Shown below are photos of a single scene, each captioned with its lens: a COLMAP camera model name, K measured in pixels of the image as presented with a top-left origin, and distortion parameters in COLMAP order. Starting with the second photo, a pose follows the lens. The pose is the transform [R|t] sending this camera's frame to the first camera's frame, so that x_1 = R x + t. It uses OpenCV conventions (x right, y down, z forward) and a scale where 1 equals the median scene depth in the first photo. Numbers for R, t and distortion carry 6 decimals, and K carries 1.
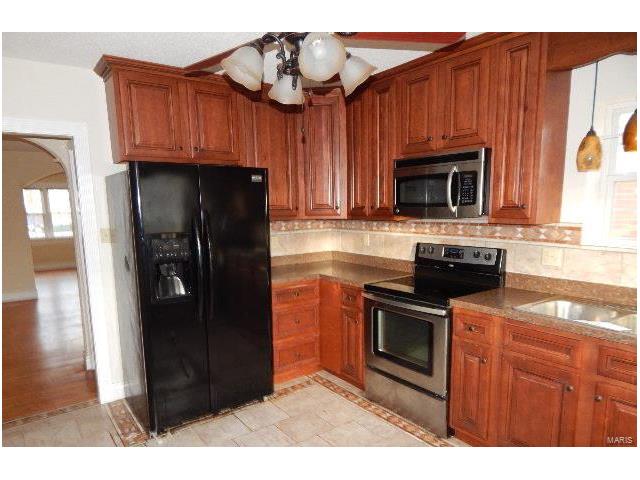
lens RADIAL K [[413.2, 0, 320.0], [0, 413.2, 240.0], [0, 0, 1]] dist [0.001017, 0.000469]
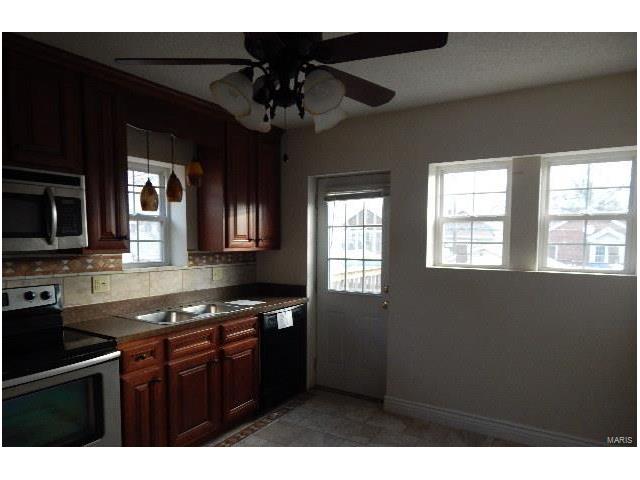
lens RADIAL K [[413.2, 0, 320.0], [0, 413.2, 240.0], [0, 0, 1]] dist [0.001017, 0.000469]
pose [[-0.333576, 0.002683, 0.942719, -0.661112], [0.074057, 0.996980, 0.023368, -0.058198], [-0.939810, 0.077610, -0.332767, 0.810949]]
